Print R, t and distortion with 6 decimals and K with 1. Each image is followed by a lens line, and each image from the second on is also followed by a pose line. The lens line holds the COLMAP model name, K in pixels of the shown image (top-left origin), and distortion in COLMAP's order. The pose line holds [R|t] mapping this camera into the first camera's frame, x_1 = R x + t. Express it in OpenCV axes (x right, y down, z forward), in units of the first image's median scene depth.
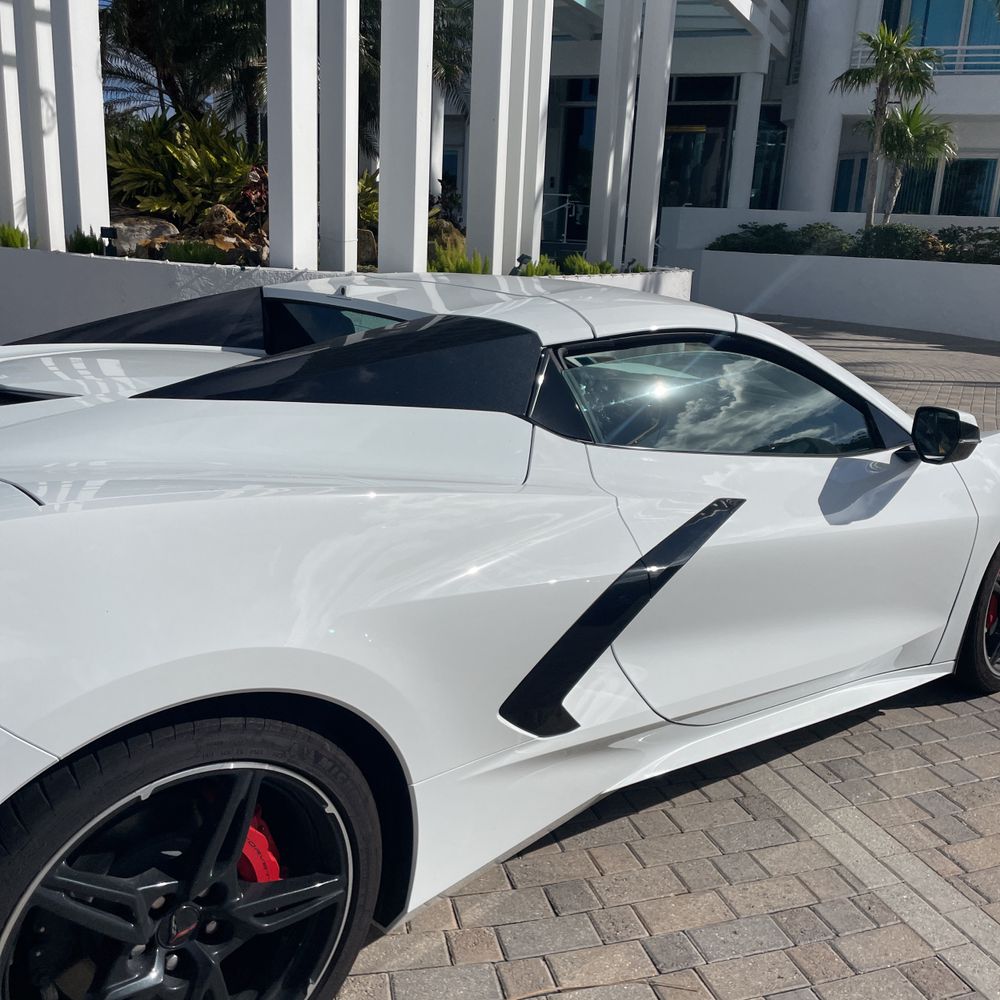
lens RADIAL K [[1011.1, 0, 502.0], [0, 1011.1, 504.6], [0, 0, 1]] dist [0.027002, 0.000000]
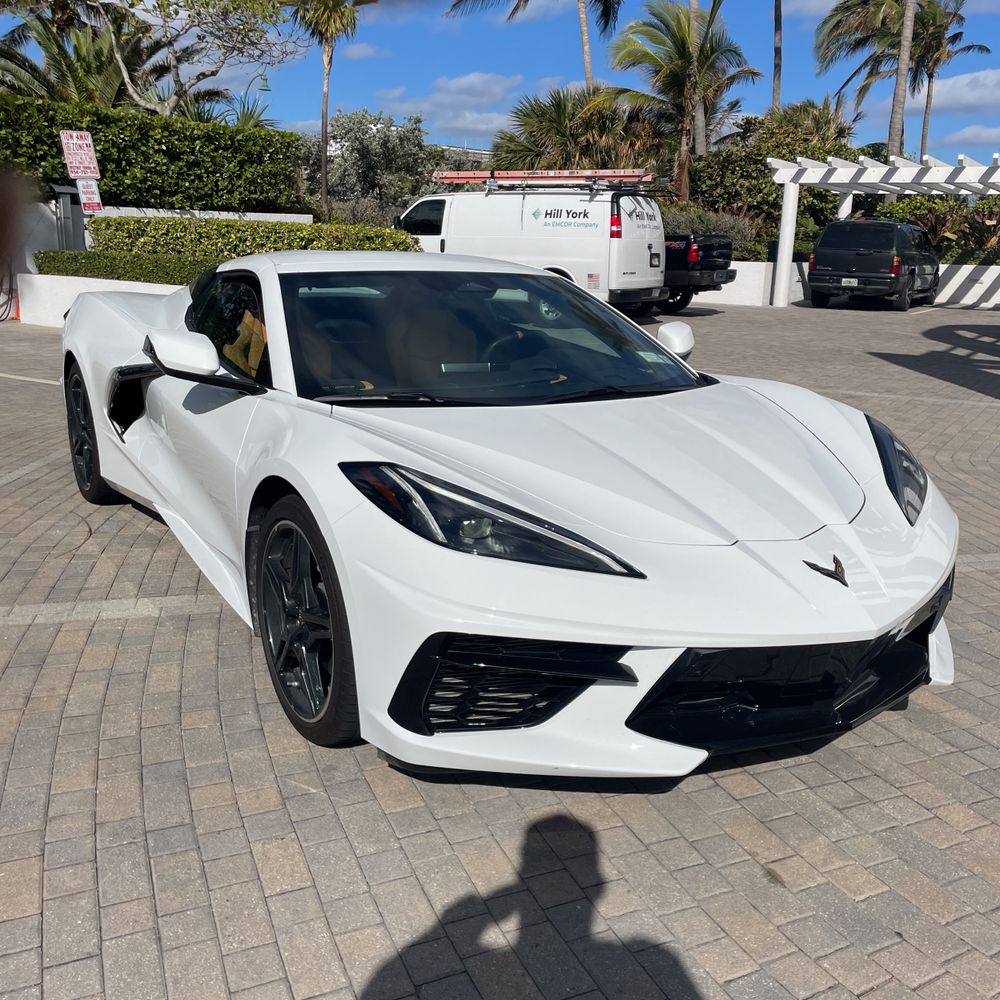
lens RADIAL K [[1011.1, 0, 507.3], [0, 1011.1, 485.4], [0, 0, 1]] dist [0.027002, 0.000000]
pose [[-0.133649, 0.174578, -0.975531, 0.429278], [-0.286945, 0.935380, 0.206705, -0.076567], [0.948578, 0.307550, -0.074918, 0.405548]]
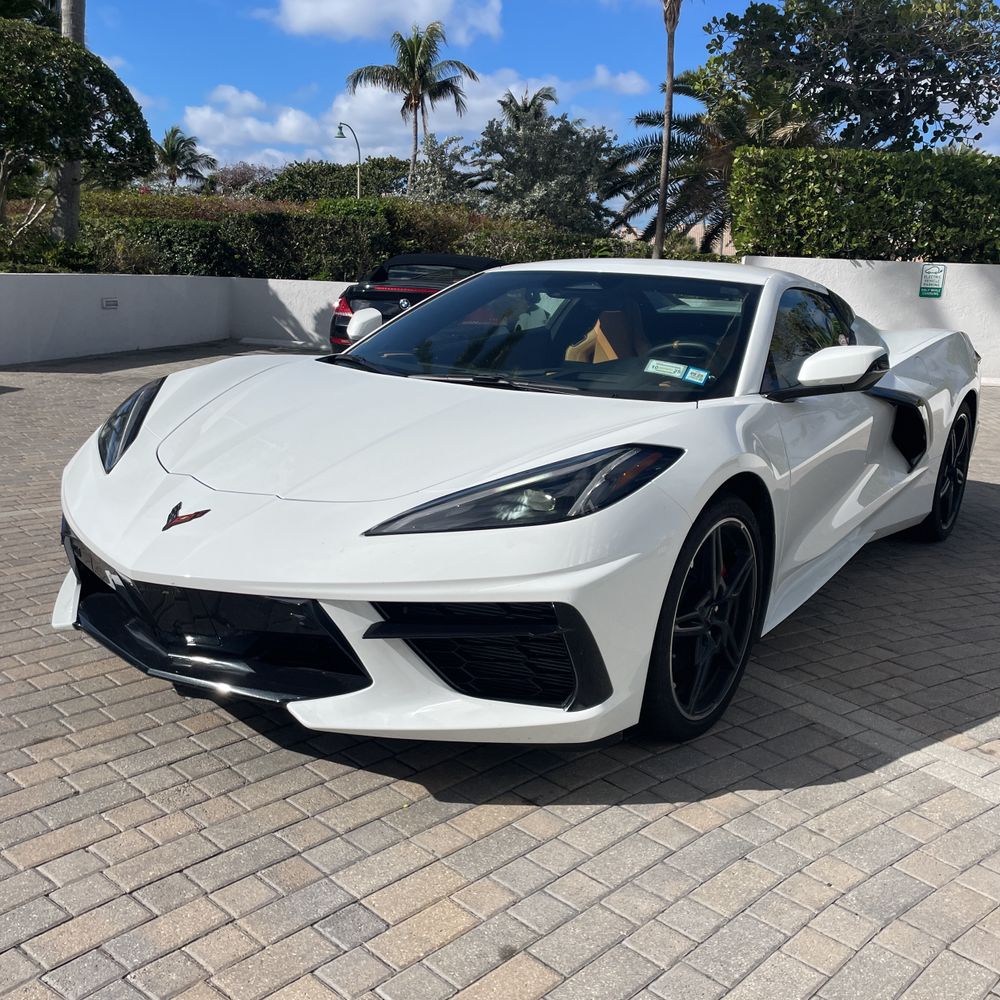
lens RADIAL K [[1011.1, 0, 501.6], [0, 1011.1, 494.2], [0, 0, 1]] dist [0.027002, 0.000000]
pose [[-0.962908, -0.043501, -0.266302, 0.173912], [-0.158394, 0.890114, 0.427328, -0.150774], [0.218450, 0.453658, -0.863988, 0.693753]]
